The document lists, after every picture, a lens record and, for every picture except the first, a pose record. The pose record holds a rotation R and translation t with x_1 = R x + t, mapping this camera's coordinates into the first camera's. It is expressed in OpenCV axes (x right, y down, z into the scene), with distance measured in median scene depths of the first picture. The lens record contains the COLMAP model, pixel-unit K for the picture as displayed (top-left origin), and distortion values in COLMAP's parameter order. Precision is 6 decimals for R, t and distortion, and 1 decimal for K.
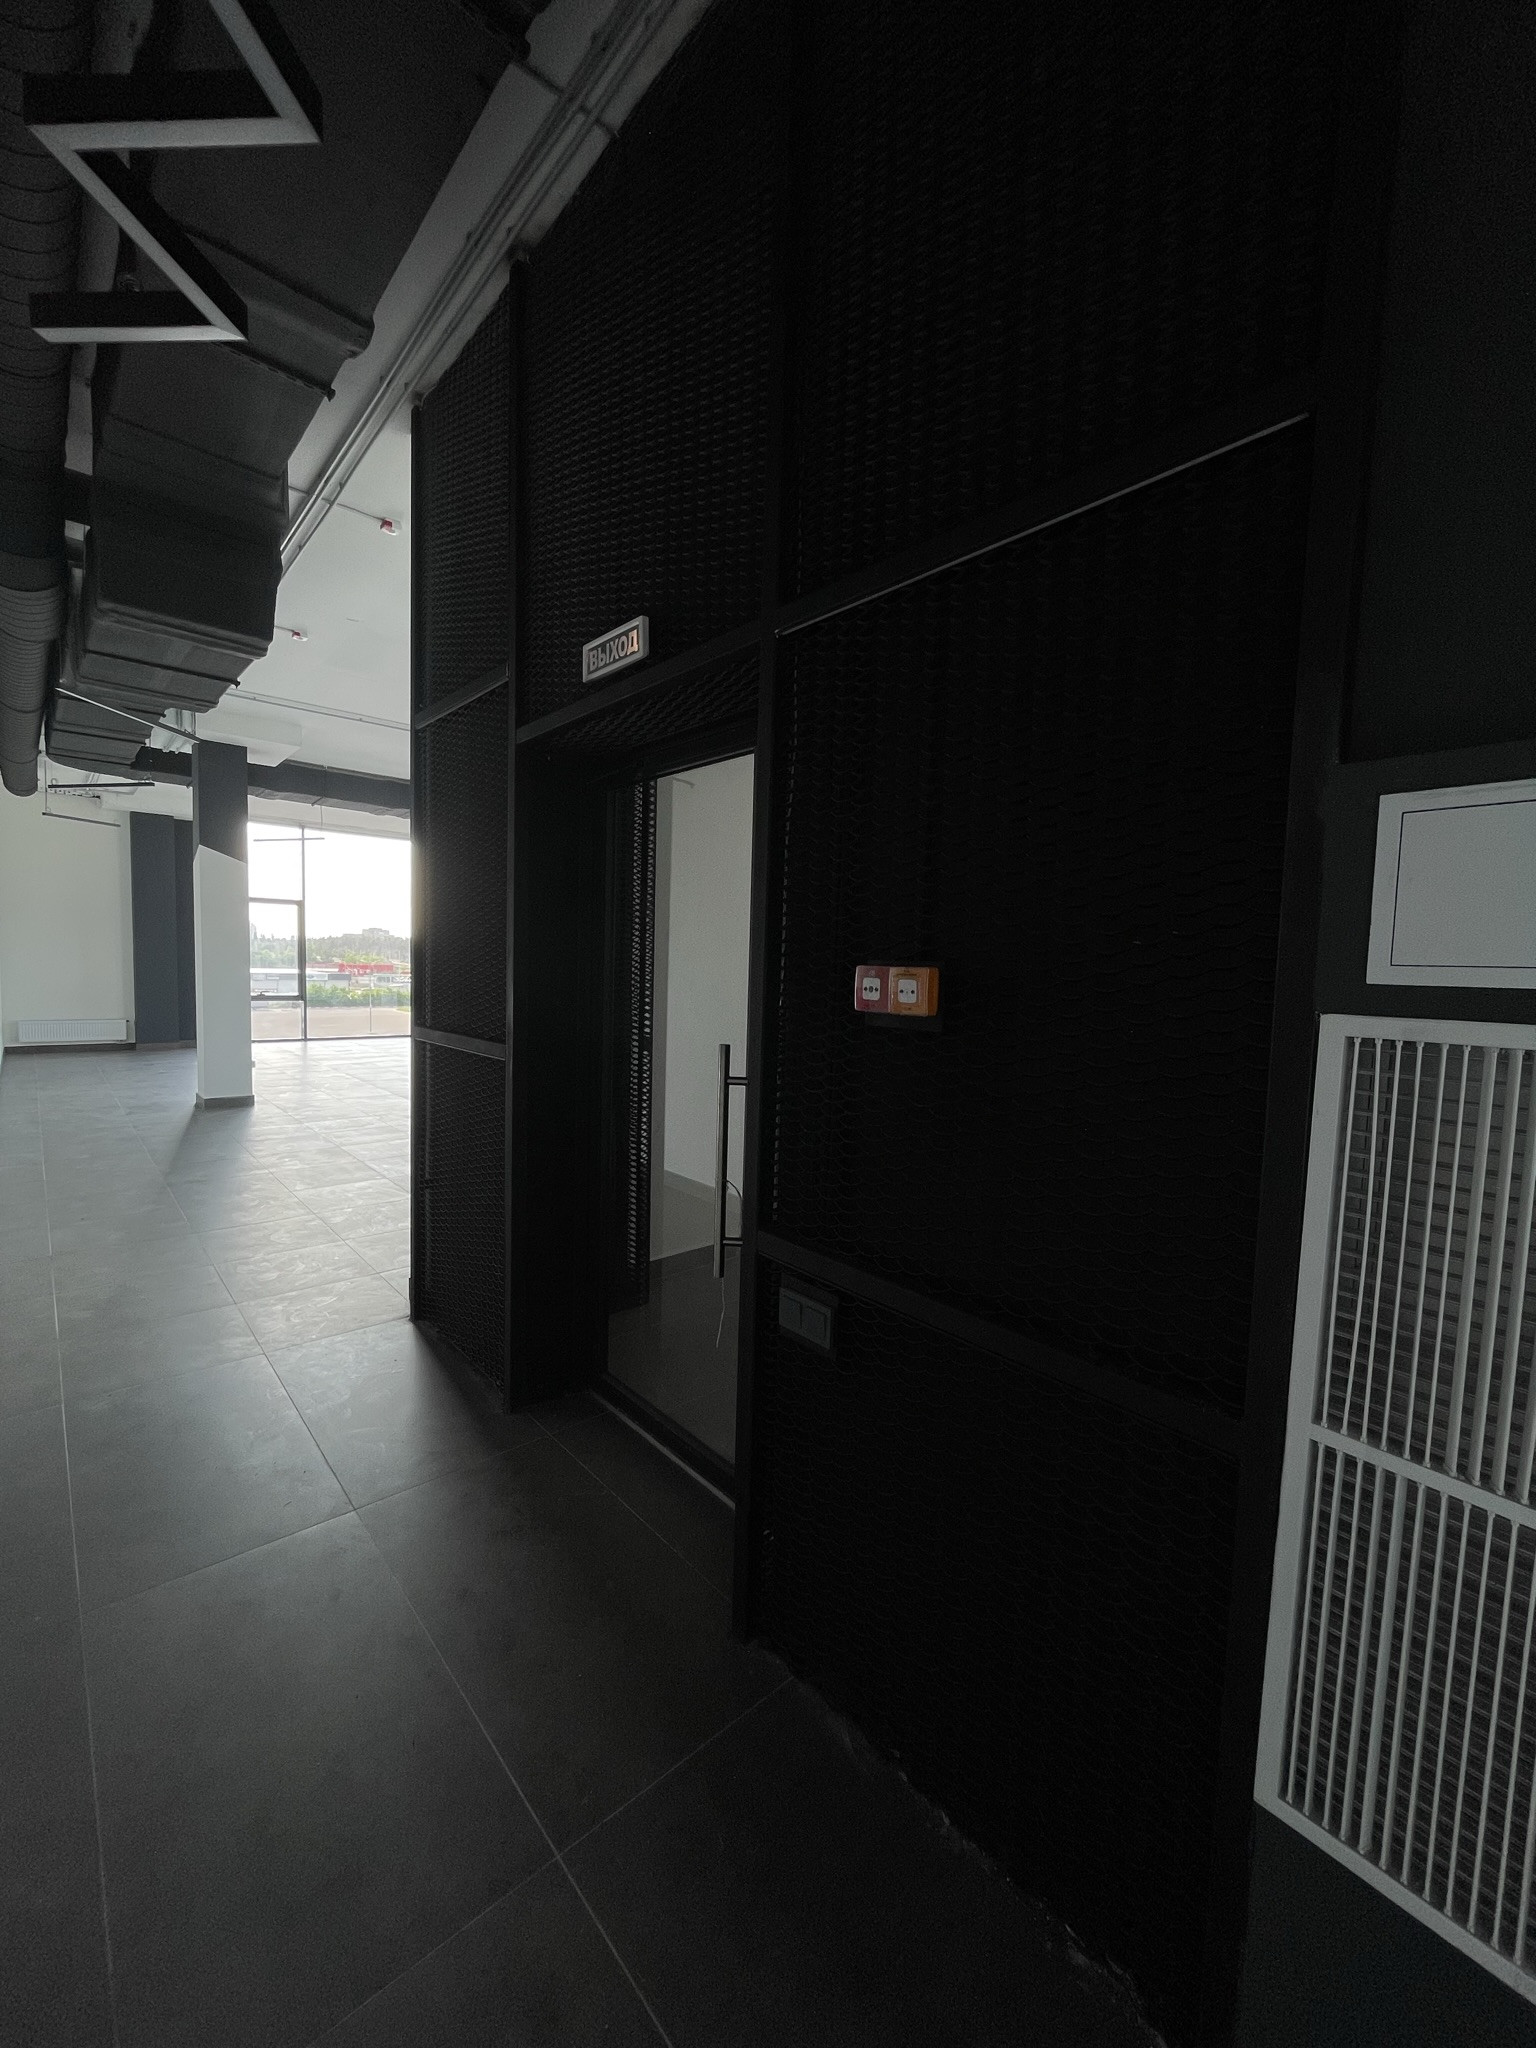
lens RADIAL K [[824.6, 0, 768.1], [0, 824.6, 1026.3], [0, 0, 1]] dist [-0.003355, 0.000126]
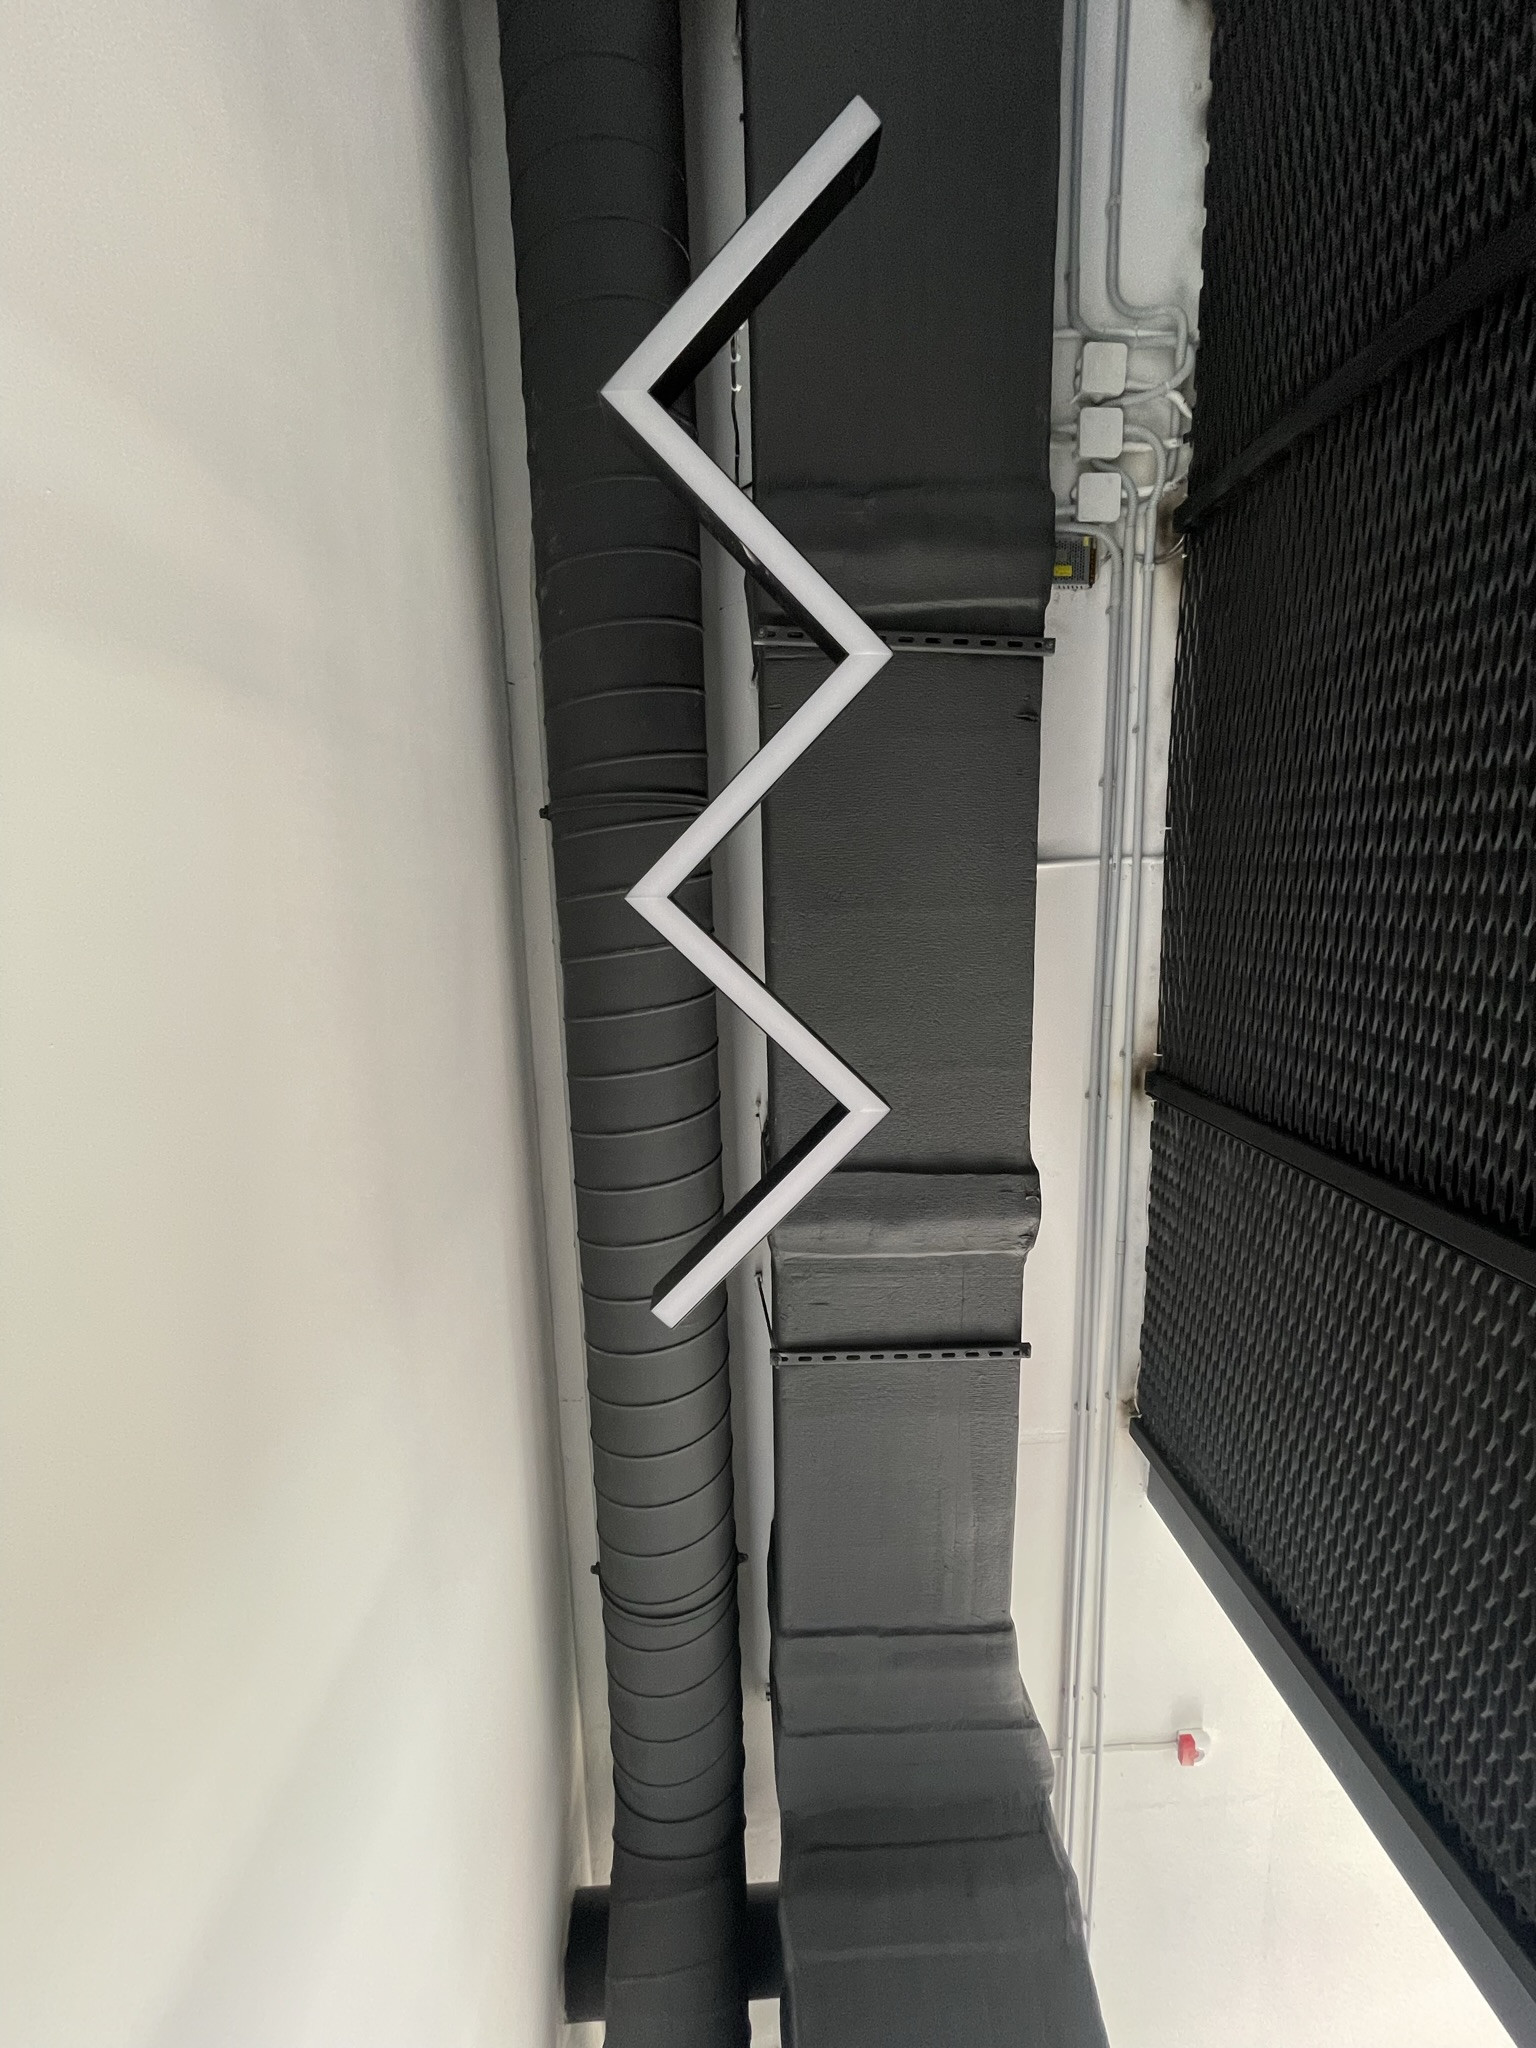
lens RADIAL K [[824.6, 0, 767.1], [0, 824.6, 1023.6], [0, 0, 1]] dist [-0.003355, 0.000126]
pose [[0.726423, -0.685320, -0.051437, -0.505427], [0.012556, 0.088067, -0.996035, -0.171003], [0.687133, 0.722897, 0.072579, 0.680247]]
